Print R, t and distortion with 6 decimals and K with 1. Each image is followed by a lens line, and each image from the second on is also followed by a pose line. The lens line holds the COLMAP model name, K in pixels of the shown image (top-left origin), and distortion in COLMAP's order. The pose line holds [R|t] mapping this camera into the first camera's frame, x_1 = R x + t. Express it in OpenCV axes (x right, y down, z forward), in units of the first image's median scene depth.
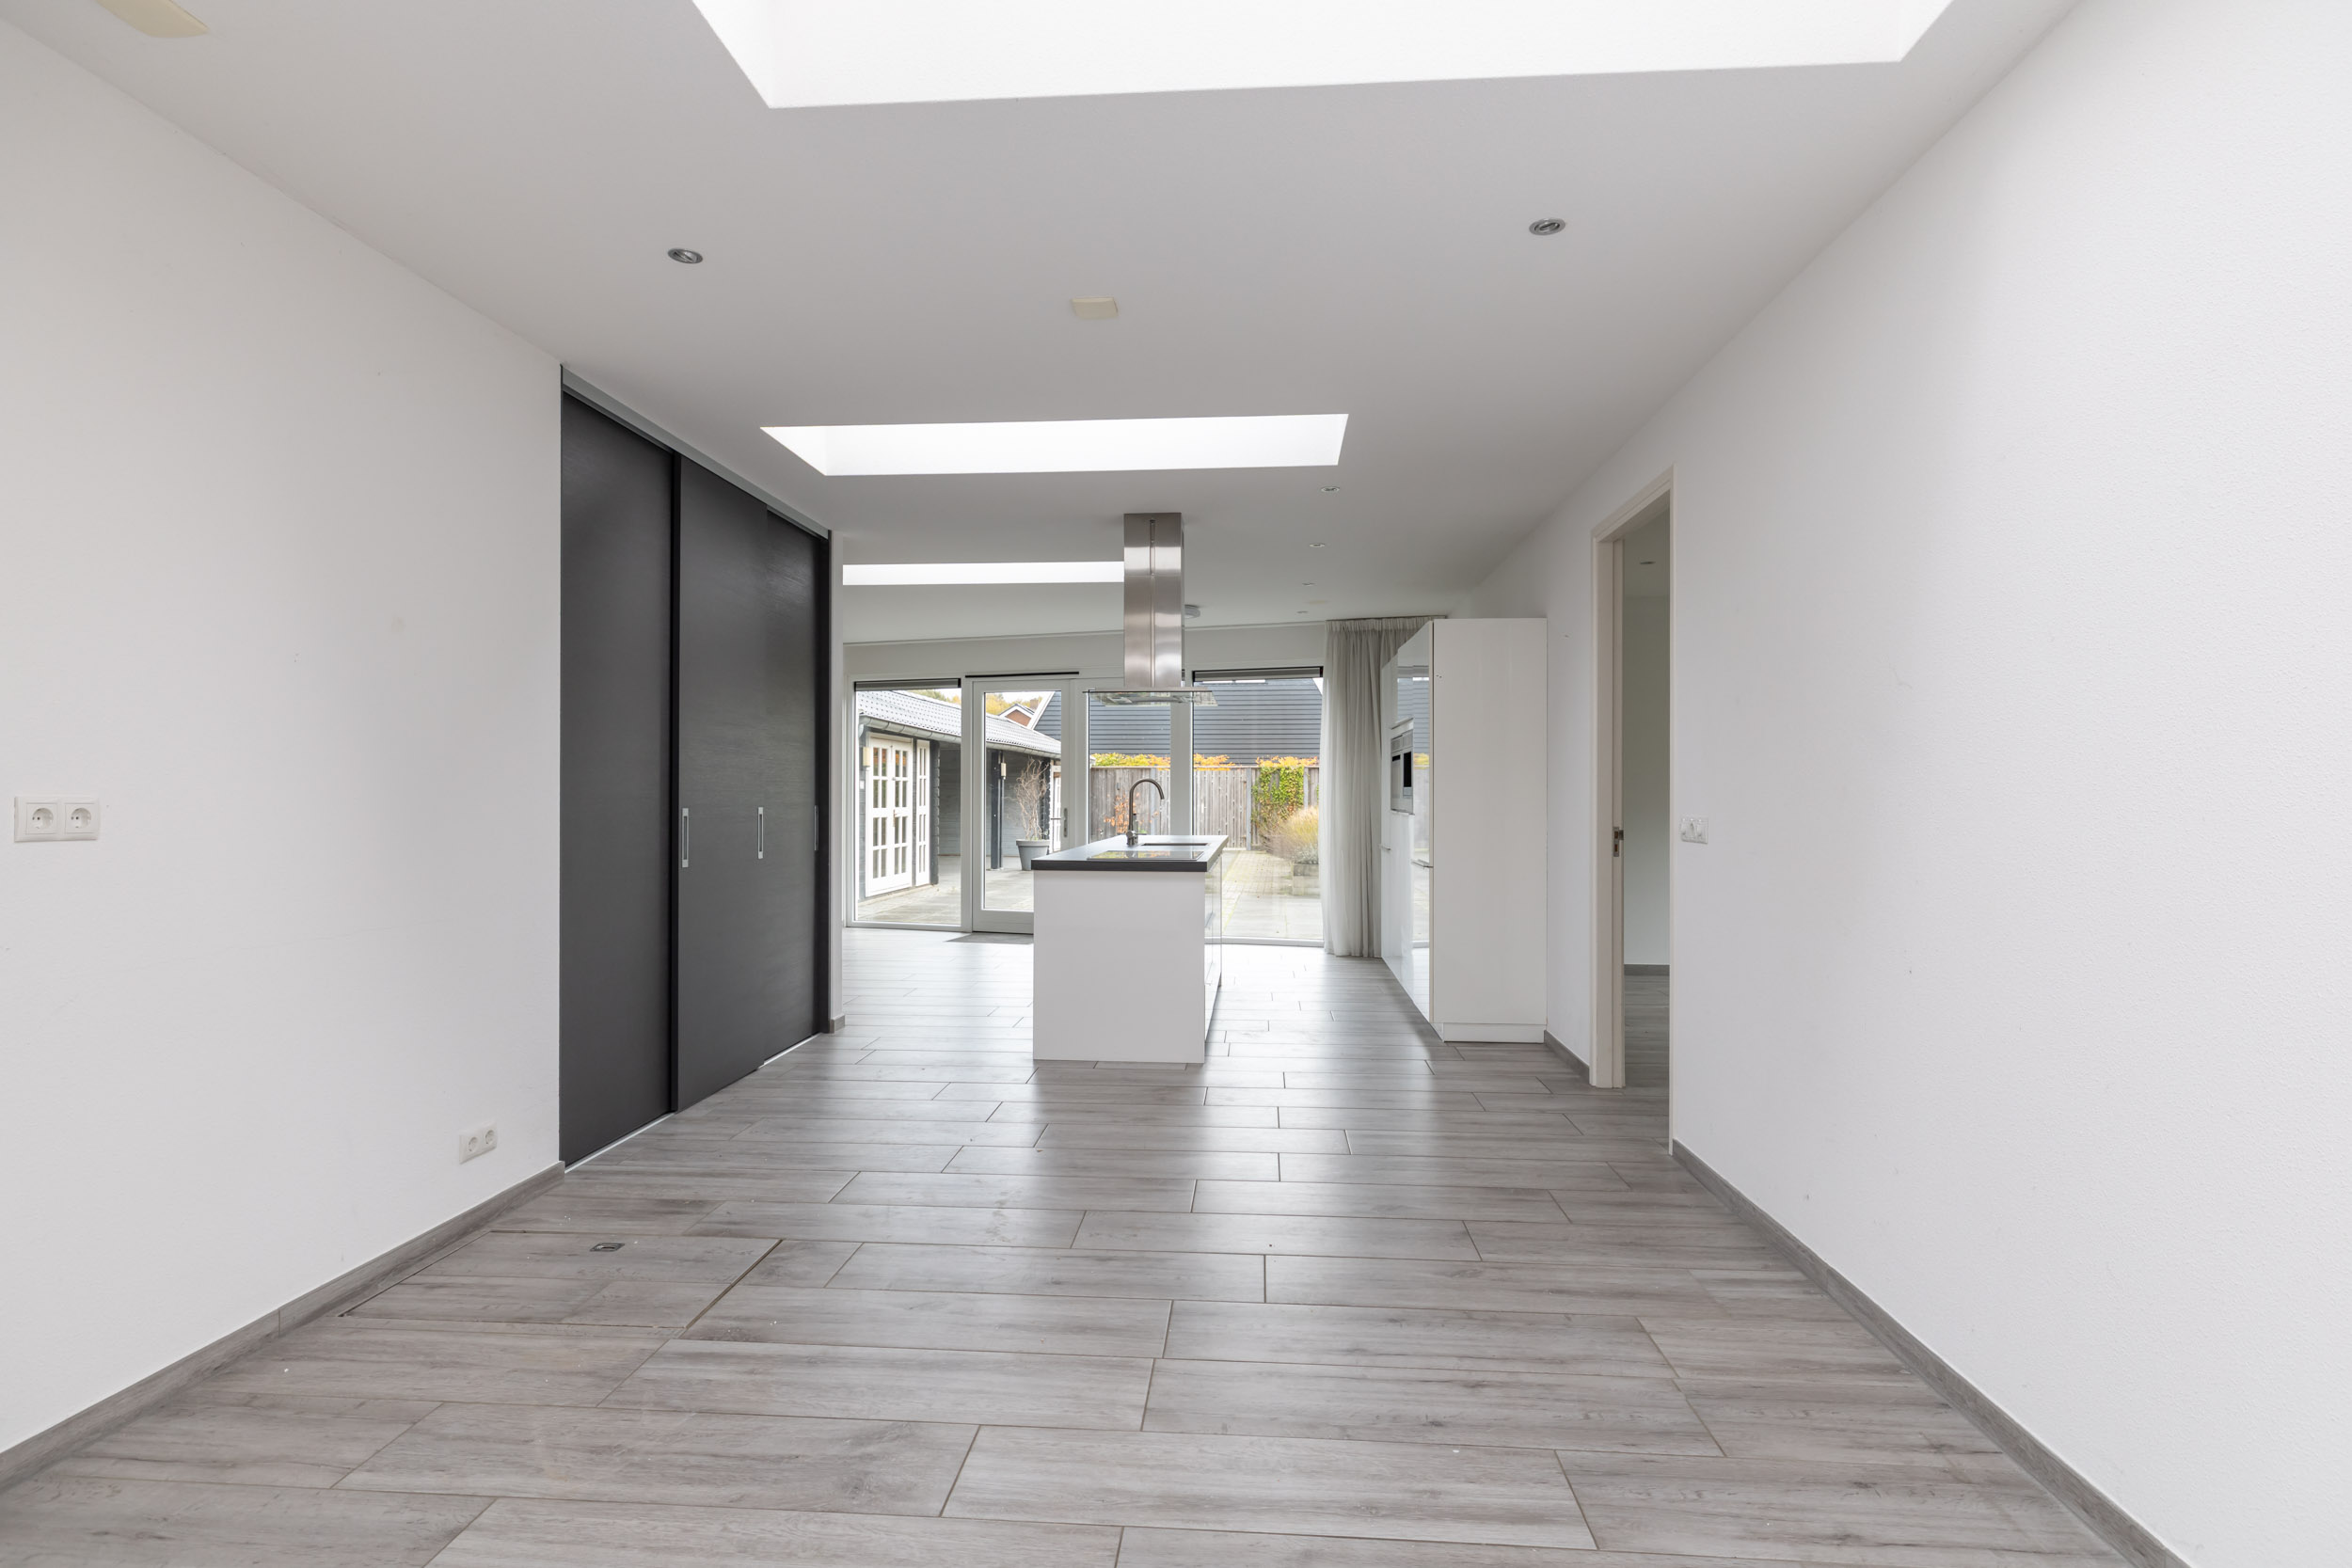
lens RADIAL K [[1188.5, 0, 1174.9], [0, 1188.5, 788.1], [0, 0, 1]] dist [0.000208, 0.000372]
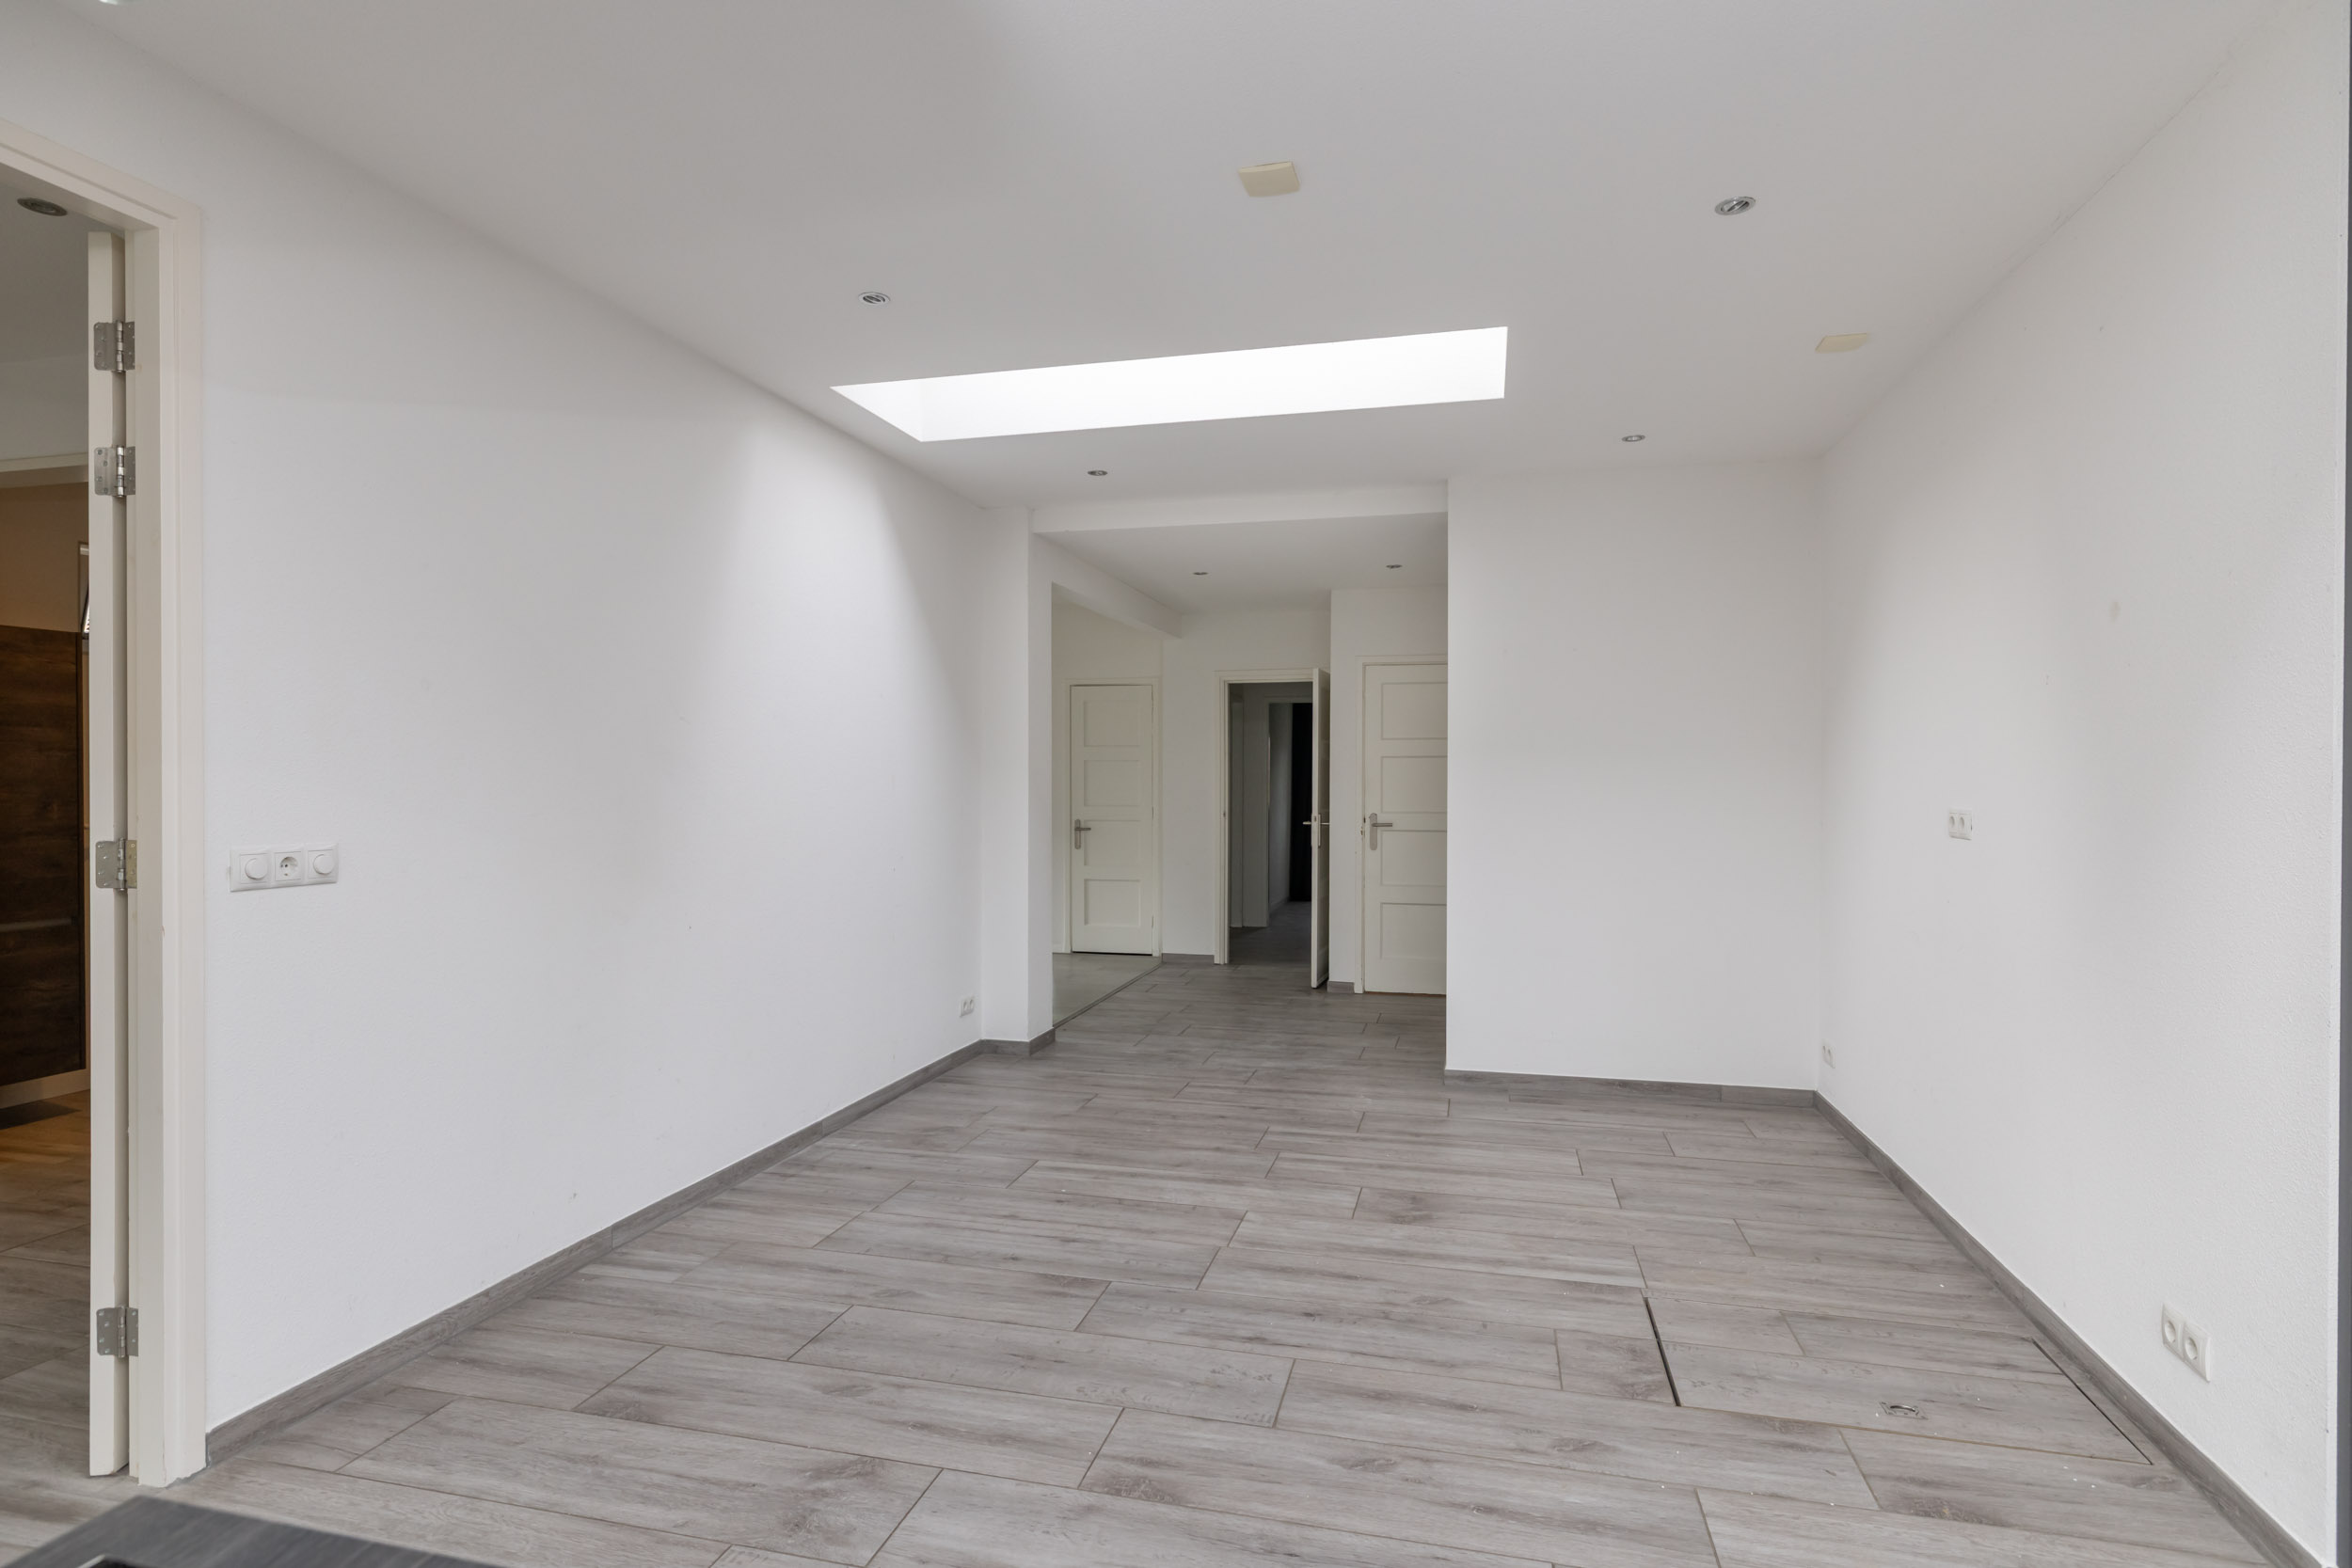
lens RADIAL K [[1188.5, 0, 1178.8], [0, 1188.5, 777.0], [0, 0, 1]] dist [0.000208, 0.000372]
pose [[-0.984491, -0.005191, 0.175356, -0.065030], [-0.006821, 0.999939, -0.008691, -0.004380], [-0.175300, -0.009752, -0.984467, 0.790312]]
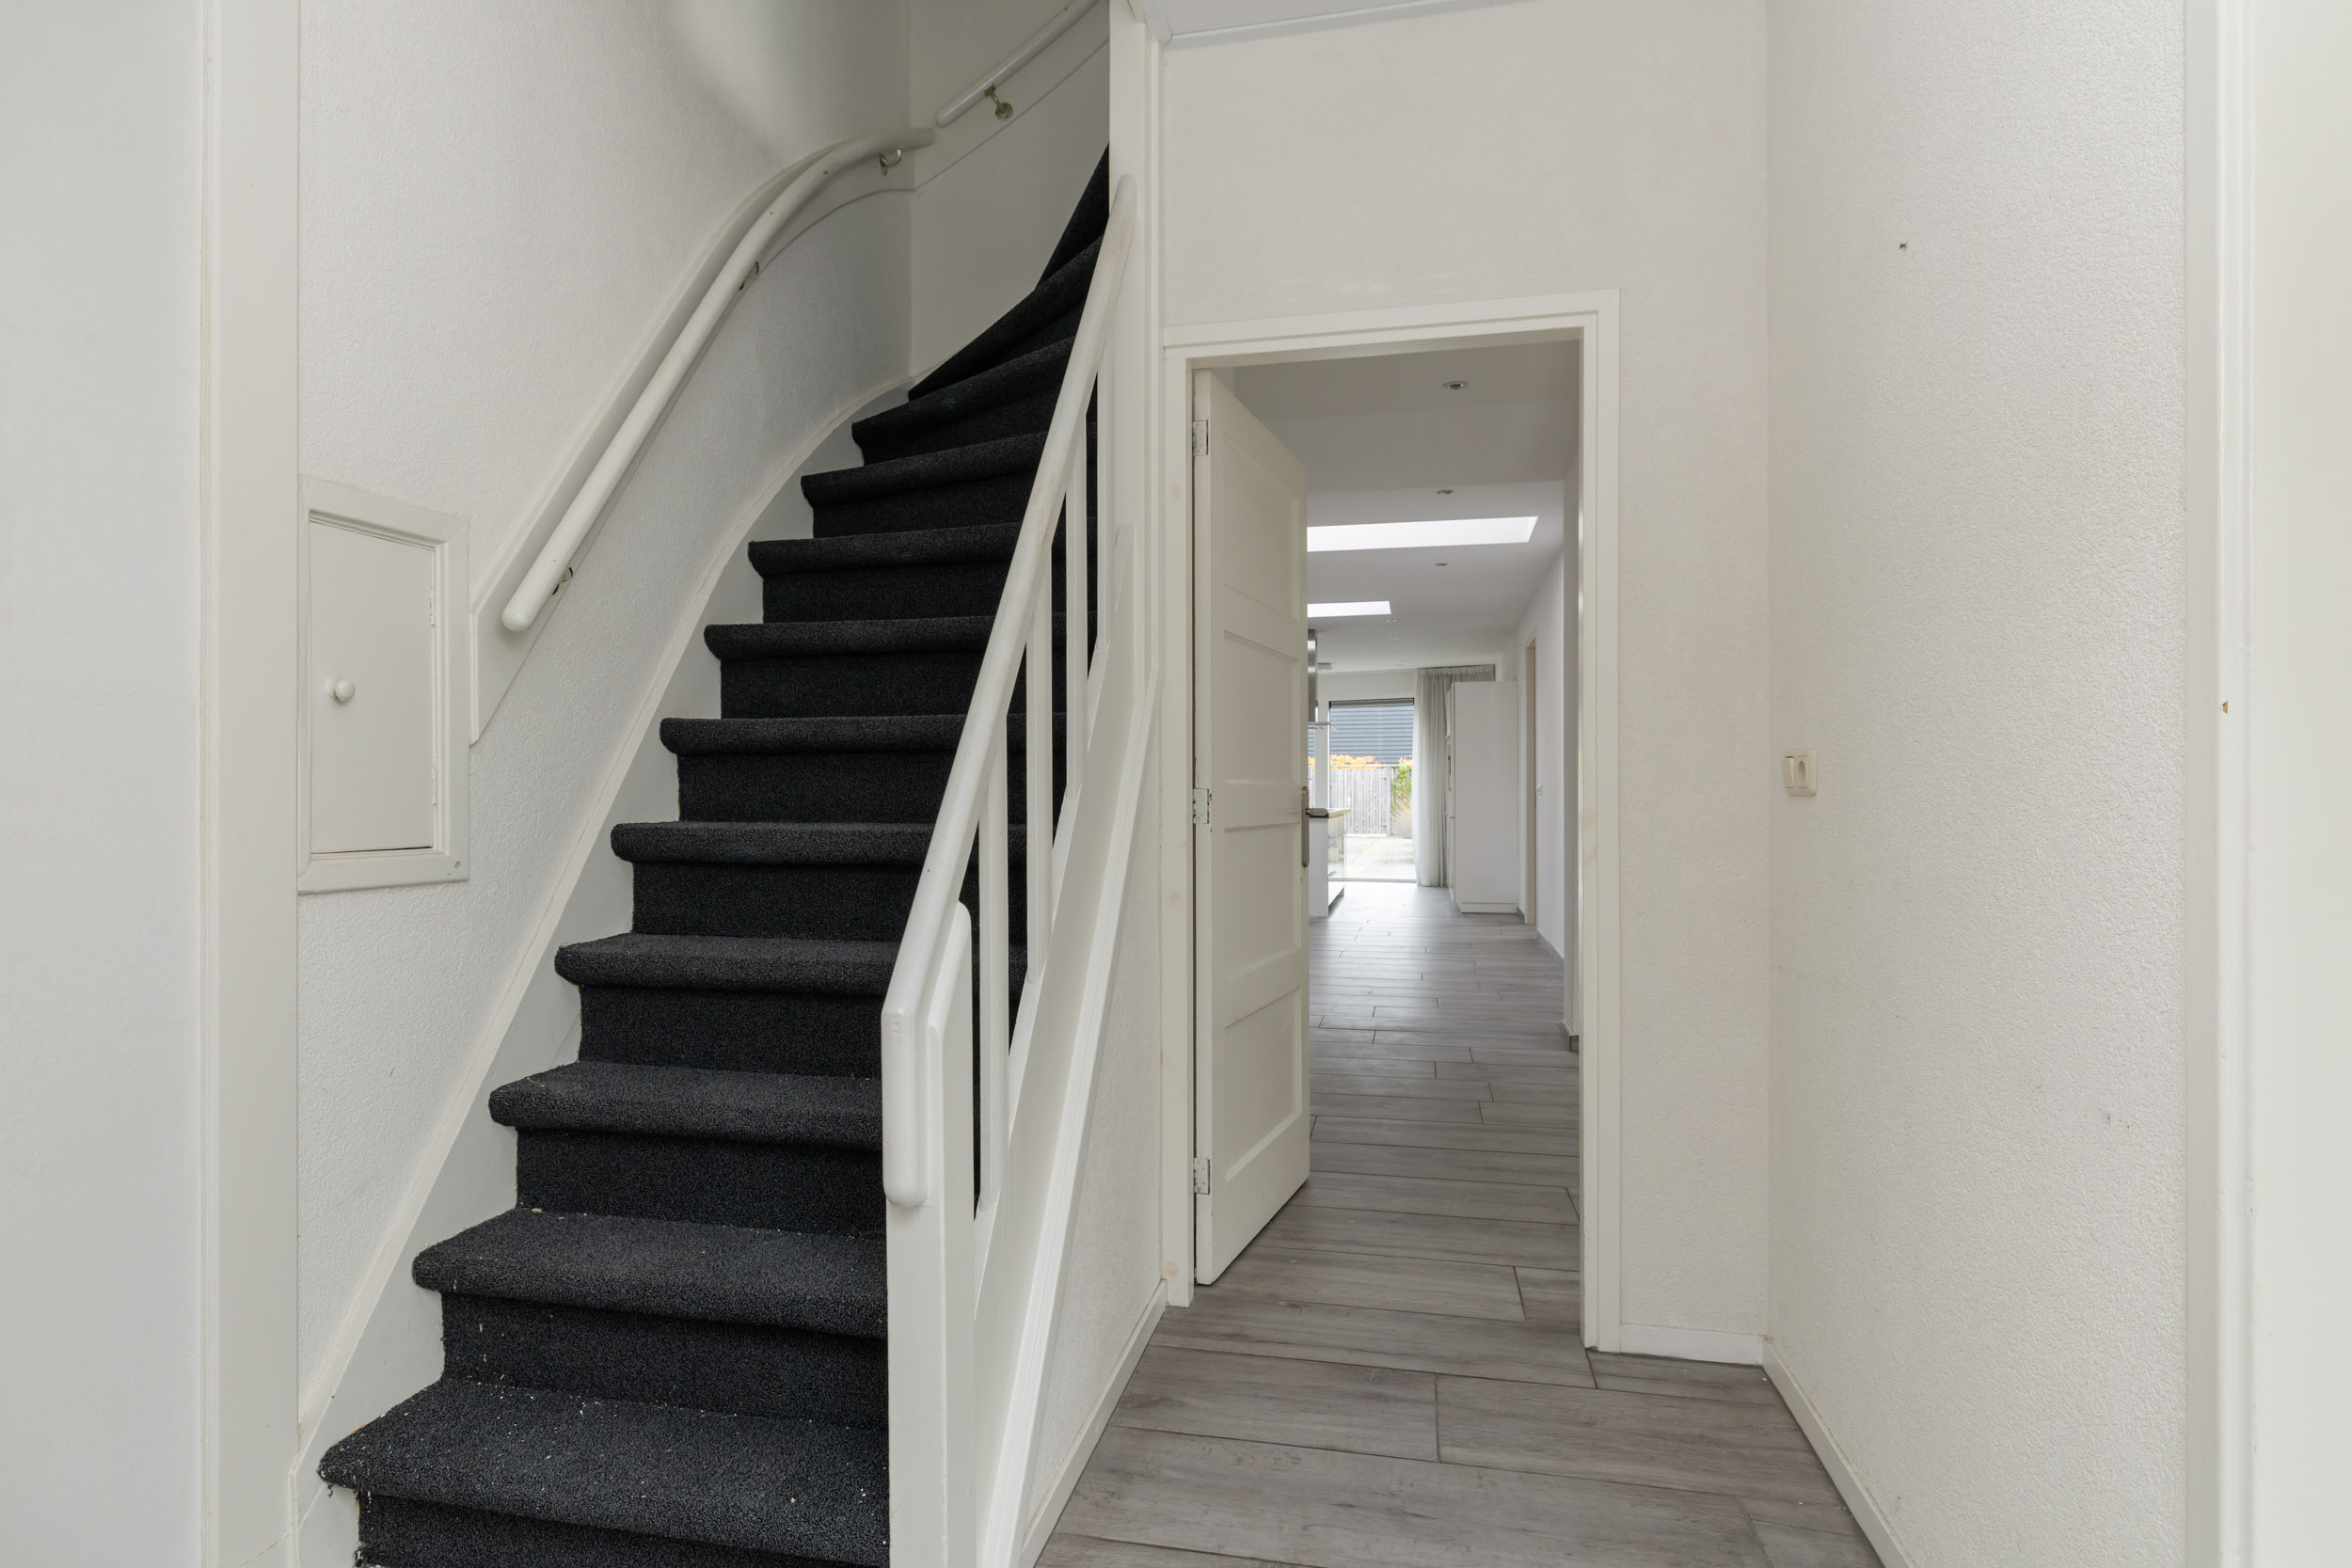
lens RADIAL K [[1140.4, 0, 1162.9], [0, 1140.4, 793.3], [0, 0, 1]] dist [0.003783, -0.001235]
pose [[0.989195, -0.007603, -0.146407, 0.022905], [0.008236, 0.999959, 0.003713, 0.013111], [0.146373, -0.004878, 0.989217, -0.589198]]
